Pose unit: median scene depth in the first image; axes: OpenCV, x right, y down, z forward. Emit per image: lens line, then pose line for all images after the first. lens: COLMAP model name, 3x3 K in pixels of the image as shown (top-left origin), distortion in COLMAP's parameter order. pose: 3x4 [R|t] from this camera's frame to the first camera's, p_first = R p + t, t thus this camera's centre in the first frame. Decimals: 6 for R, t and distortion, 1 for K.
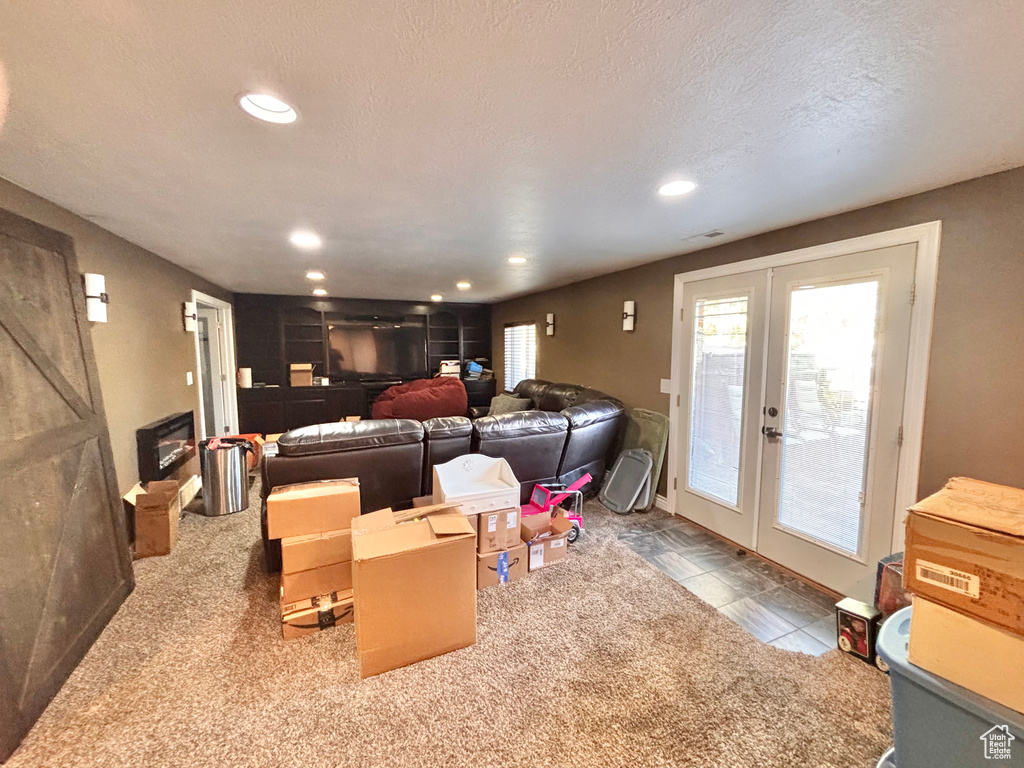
lens RADIAL K [[414.2, 0, 515.6], [0, 414.2, 384.1], [0, 0, 1]] dist [0.000486, -0.000183]
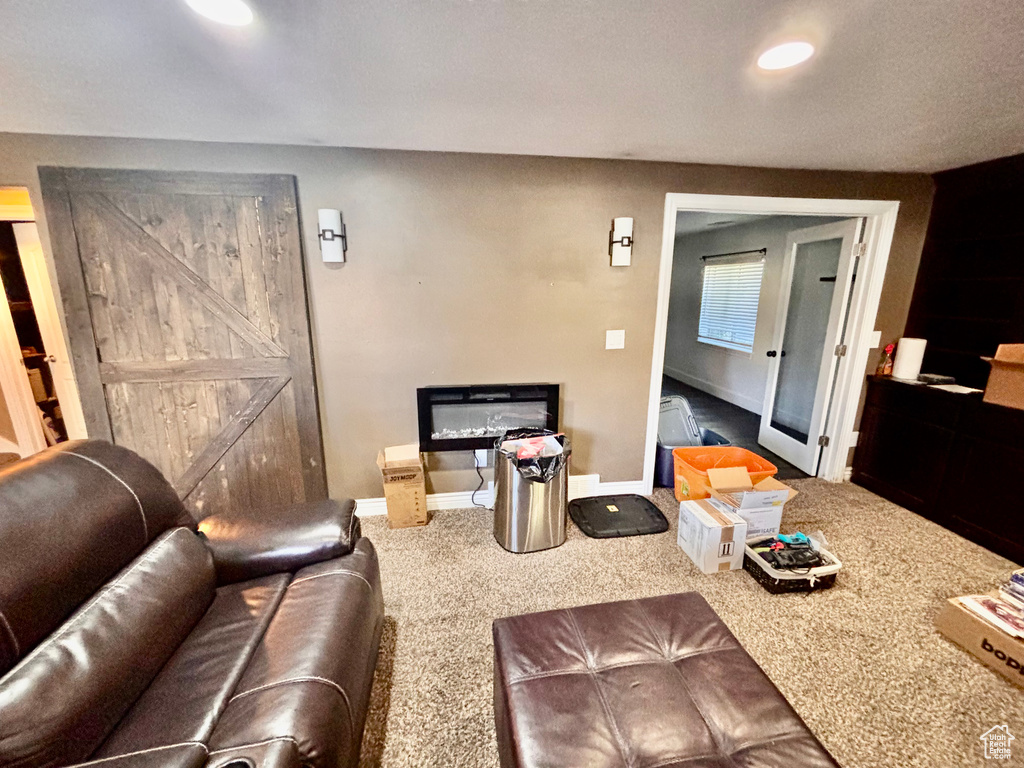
lens RADIAL K [[414.2, 0, 513.0], [0, 414.2, 381.7], [0, 0, 1]] dist [0.000486, -0.000183]
pose [[-0.262463, 0.214385, -0.940825, -0.072040], [-0.094608, 0.964592, 0.246193, -0.062842], [0.960293, 0.153626, -0.232887, 0.655645]]
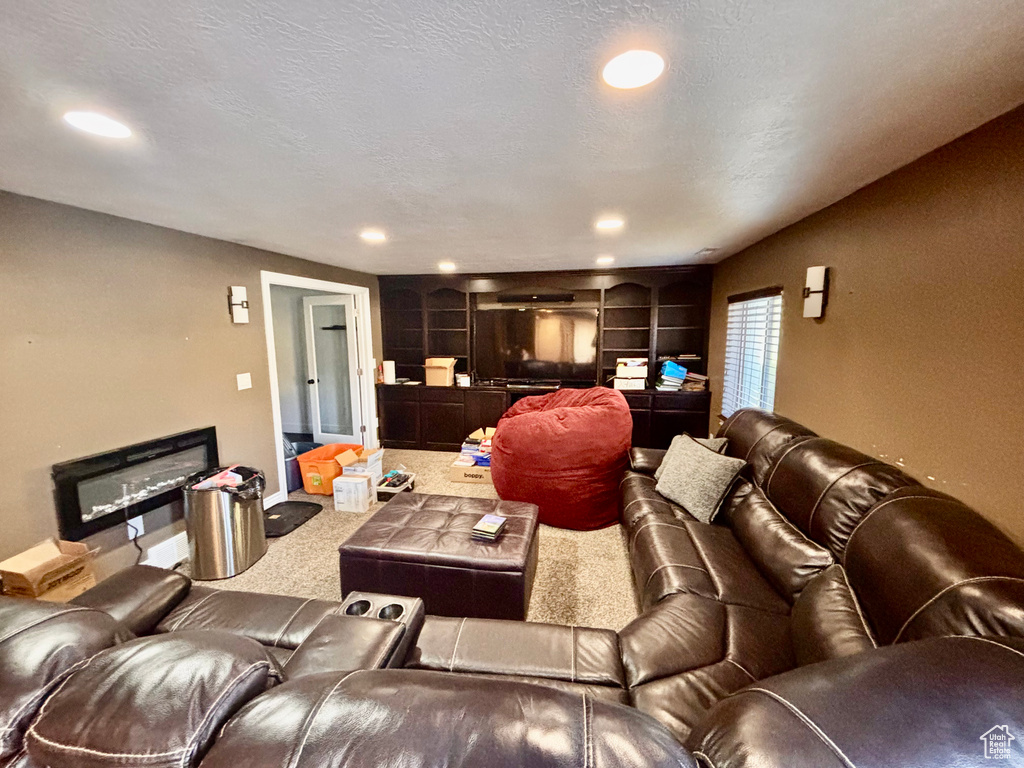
lens RADIAL K [[414.2, 0, 517.6], [0, 414.2, 378.8], [0, 0, 1]] dist [0.000486, -0.000183]
pose [[0.827501, 0.063891, -0.557817, 0.063156], [-0.045403, 0.997865, 0.046939, -0.053251], [0.559626, -0.013515, 0.828635, 0.411893]]
